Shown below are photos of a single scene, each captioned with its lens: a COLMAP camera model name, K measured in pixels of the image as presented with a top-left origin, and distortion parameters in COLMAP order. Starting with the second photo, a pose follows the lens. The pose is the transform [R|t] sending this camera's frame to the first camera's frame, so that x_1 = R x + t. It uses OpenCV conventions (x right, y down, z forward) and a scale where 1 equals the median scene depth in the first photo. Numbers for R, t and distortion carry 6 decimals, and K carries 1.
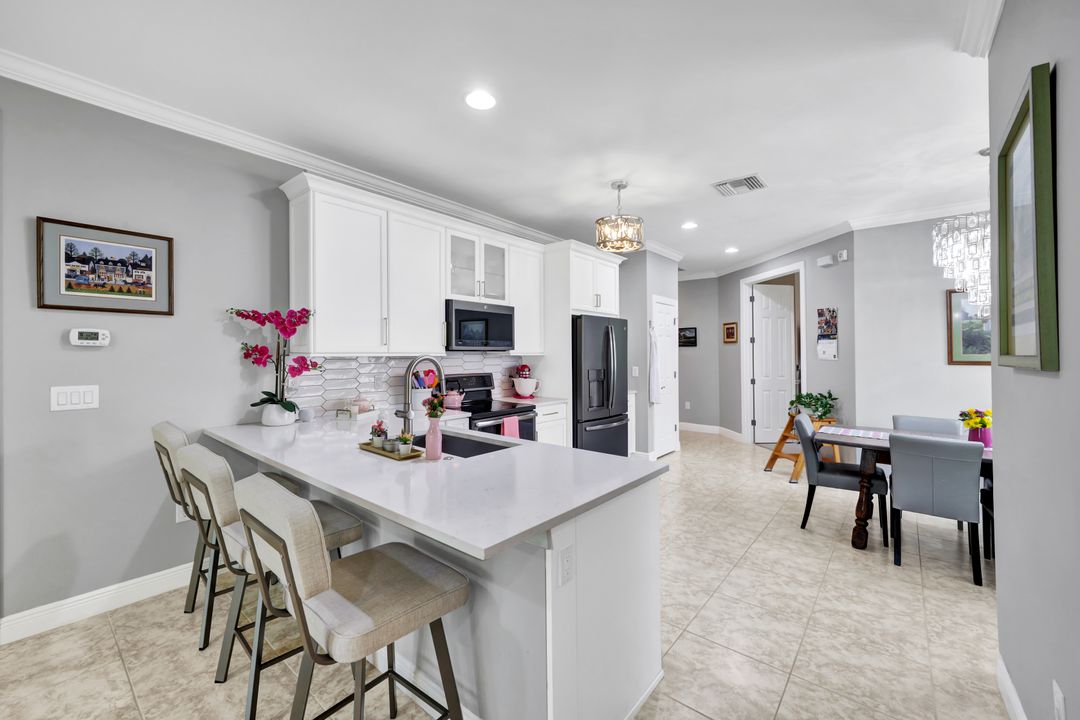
lens RADIAL K [[443.0, 0, 548.0], [0, 443.0, 345.9], [0, 0, 1]] dist [0.008053, -0.001356]
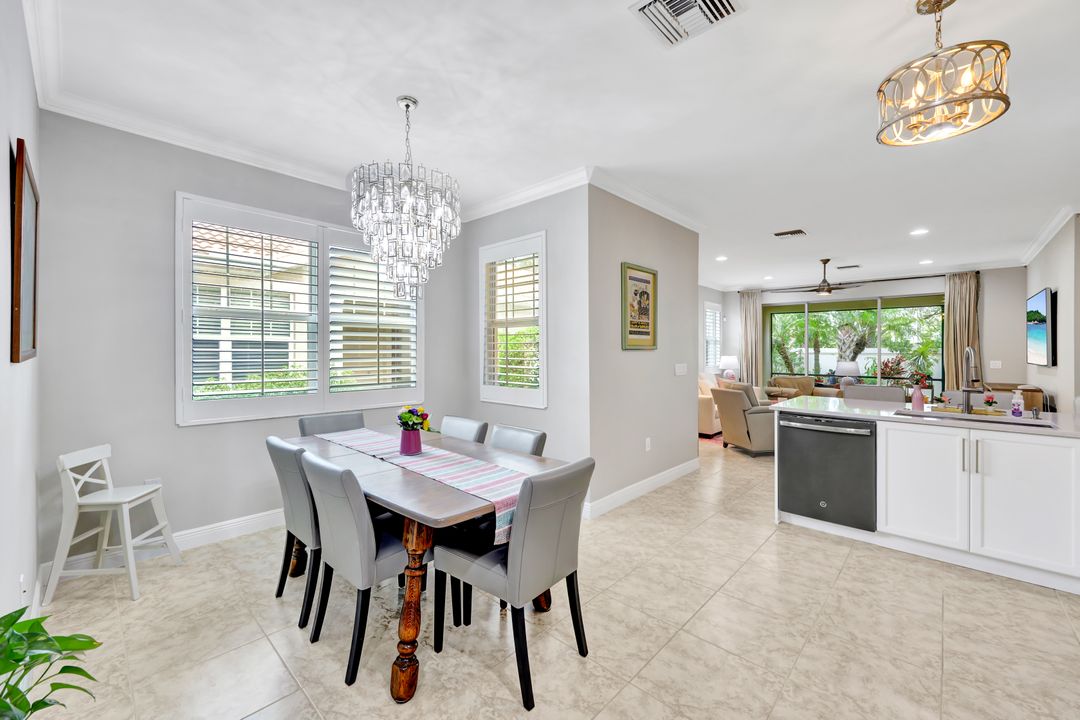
lens RADIAL K [[431.7, 0, 557.2], [0, 431.7, 348.5], [0, 0, 1]] dist [-0.002166, 0.000094]
pose [[-0.998912, -0.004799, 0.046380, 0.584551], [-0.006064, 0.999612, -0.027176, 0.042467], [-0.046232, -0.027428, -0.998554, 1.551639]]
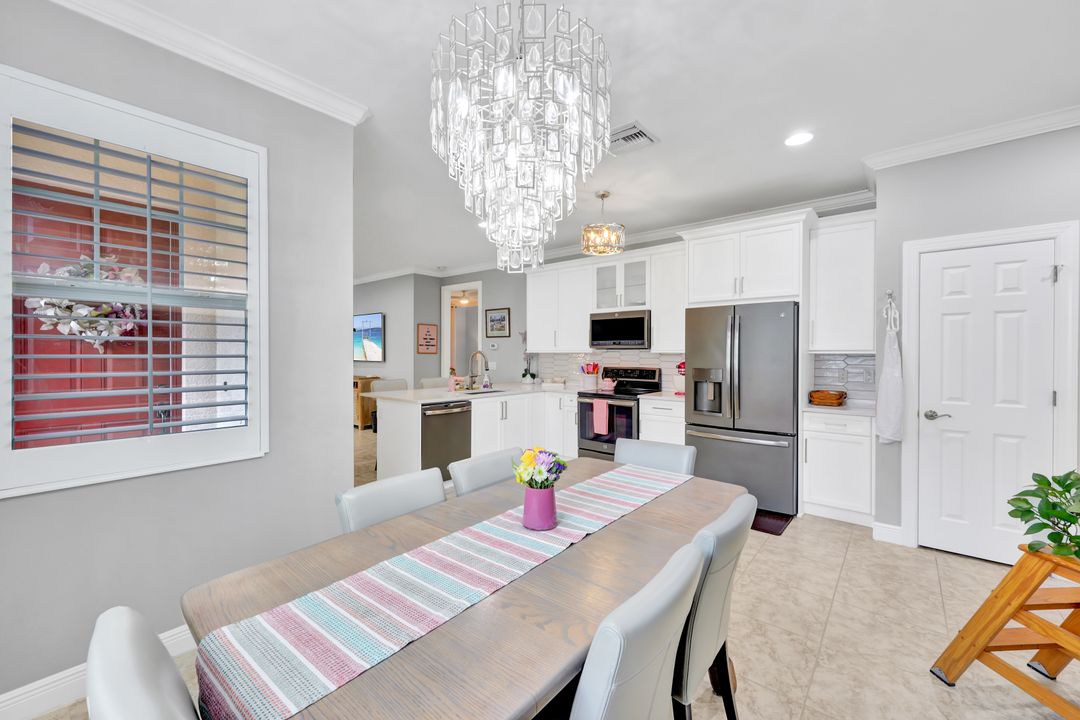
lens RADIAL K [[431.7, 0, 520.5], [0, 431.7, 370.3], [0, 0, 1]] dist [-0.002166, 0.000094]
pose [[-0.030553, 0.037163, -0.998842, 1.276431], [0.017319, 0.999178, 0.036646, 0.026400], [0.999383, -0.016179, -0.031172, 0.851778]]
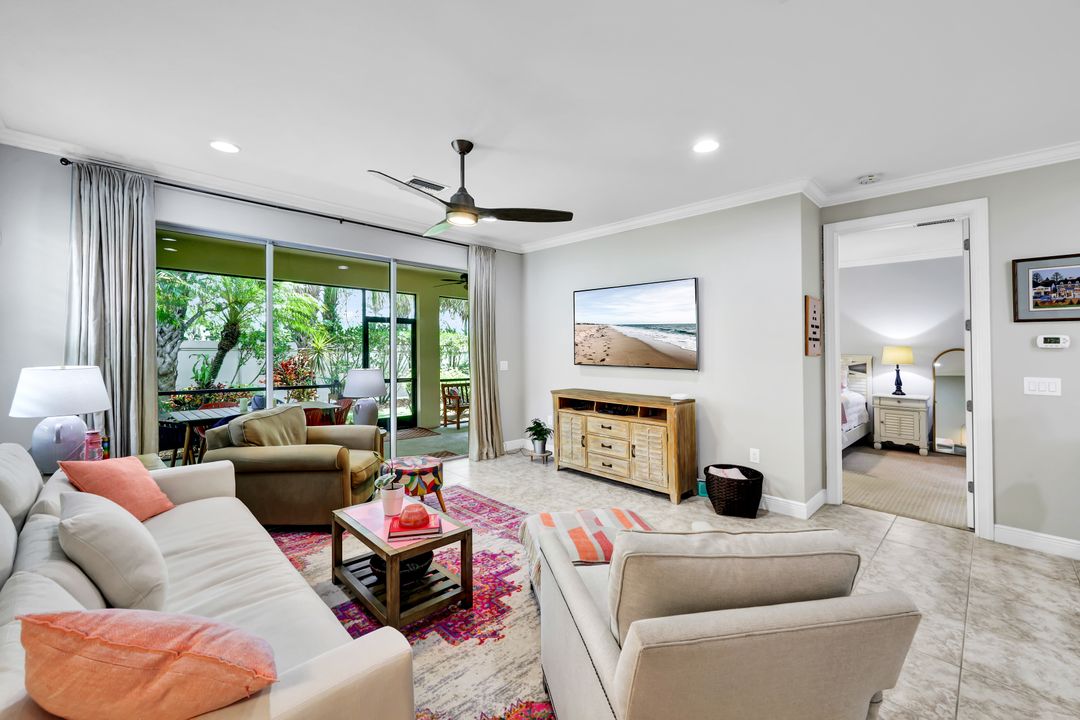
lens RADIAL K [[431.7, 0, 532.7], [0, 431.7, 346.8], [0, 0, 1]] dist [-0.002166, 0.000094]
pose [[-0.124086, -0.000032, -0.992271, 0.286776], [0.015306, 0.999881, -0.001946, -0.016477], [0.992153, -0.015429, -0.124071, -0.247277]]
